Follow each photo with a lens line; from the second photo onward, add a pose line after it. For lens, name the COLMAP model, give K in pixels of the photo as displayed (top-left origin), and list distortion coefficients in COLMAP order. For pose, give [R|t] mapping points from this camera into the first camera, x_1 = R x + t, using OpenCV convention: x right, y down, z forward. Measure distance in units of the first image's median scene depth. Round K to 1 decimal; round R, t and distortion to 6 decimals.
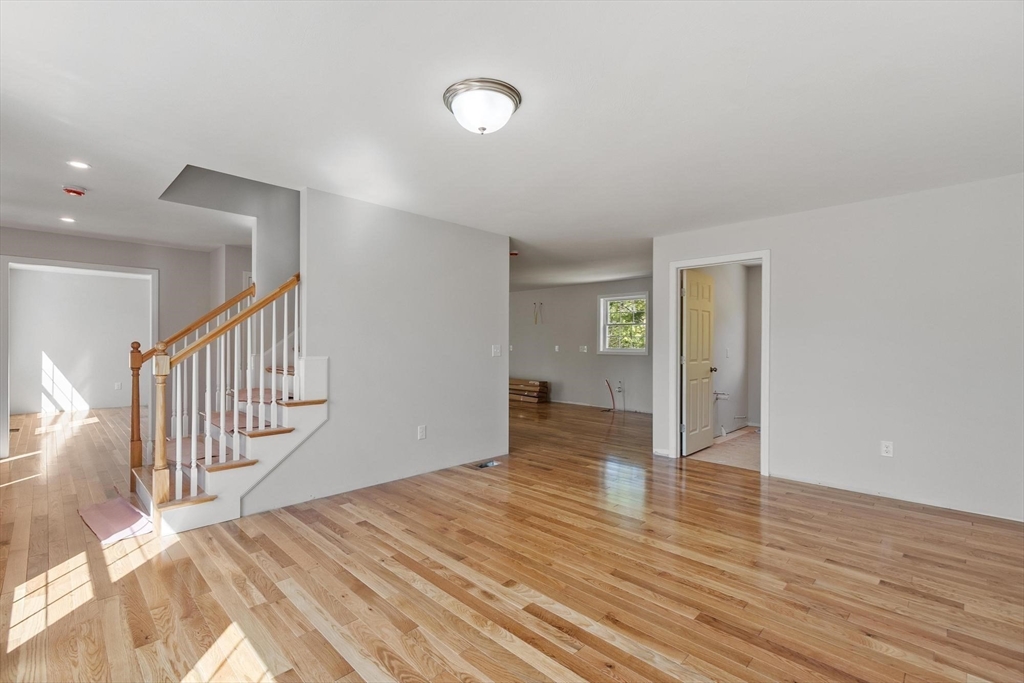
lens RADIAL K [[457.2, 0, 483.9], [0, 457.2, 341.0], [0, 0, 1]] dist [0.000062, -0.000255]
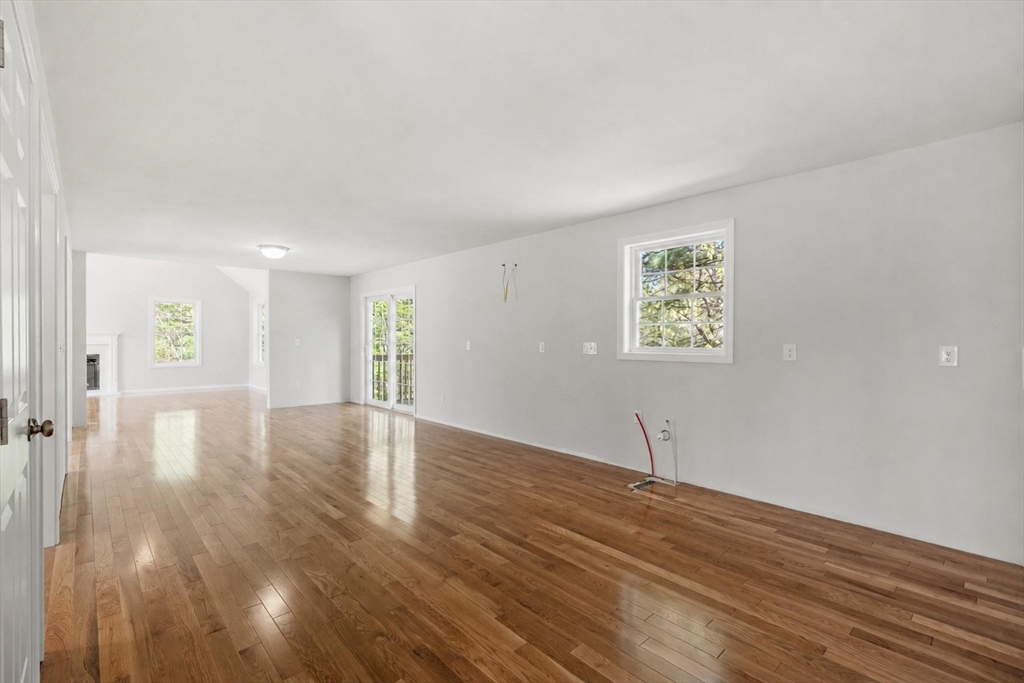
lens RADIAL K [[436.9, 0, 512.0], [0, 436.9, 341.5], [0, 0, 1]] dist [-0.000740, -0.000342]
pose [[0.999938, 0.000153, 0.011111, 0.299447], [-0.000258, 0.999955, 0.009454, 0.013467], [-0.011109, -0.009456, 0.999894, 1.232976]]
